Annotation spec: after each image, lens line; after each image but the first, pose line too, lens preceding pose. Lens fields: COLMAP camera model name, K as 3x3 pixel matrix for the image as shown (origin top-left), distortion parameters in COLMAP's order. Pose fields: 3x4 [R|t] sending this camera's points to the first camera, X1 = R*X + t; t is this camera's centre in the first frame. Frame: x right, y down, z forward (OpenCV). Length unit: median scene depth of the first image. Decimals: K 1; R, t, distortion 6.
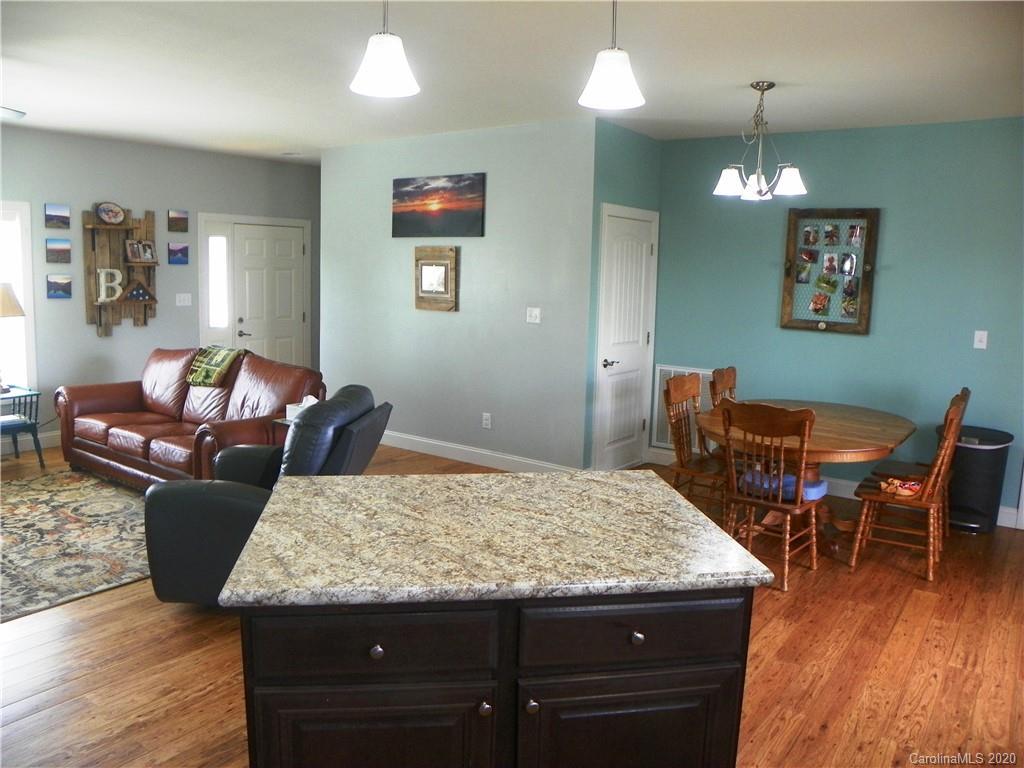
lens RADIAL K [[783.0, 0, 506.8], [0, 783.0, 381.8], [0, 0, 1]] dist [-0.168111, 0.126850]
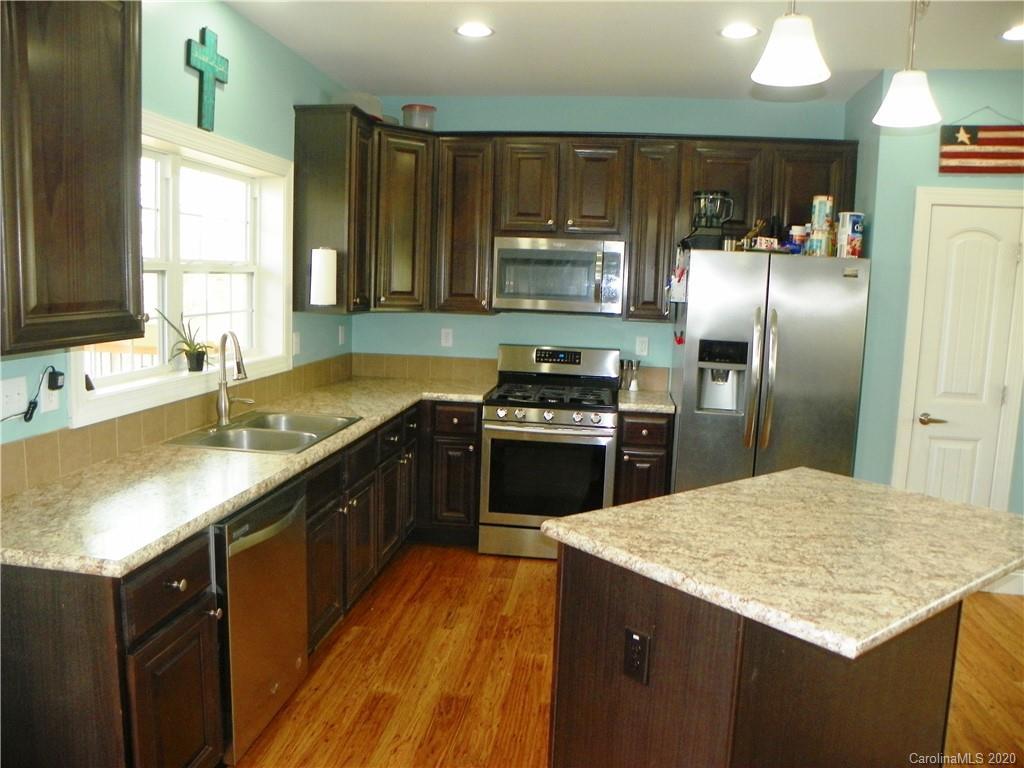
lens RADIAL K [[783.0, 0, 506.8], [0, 783.0, 381.8], [0, 0, 1]] dist [-0.168111, 0.126850]
pose [[-0.874423, 0.009374, -0.485073, 0.493877], [-0.123525, 0.962563, 0.241276, -0.116148], [0.469175, 0.270896, -0.840530, 0.977687]]
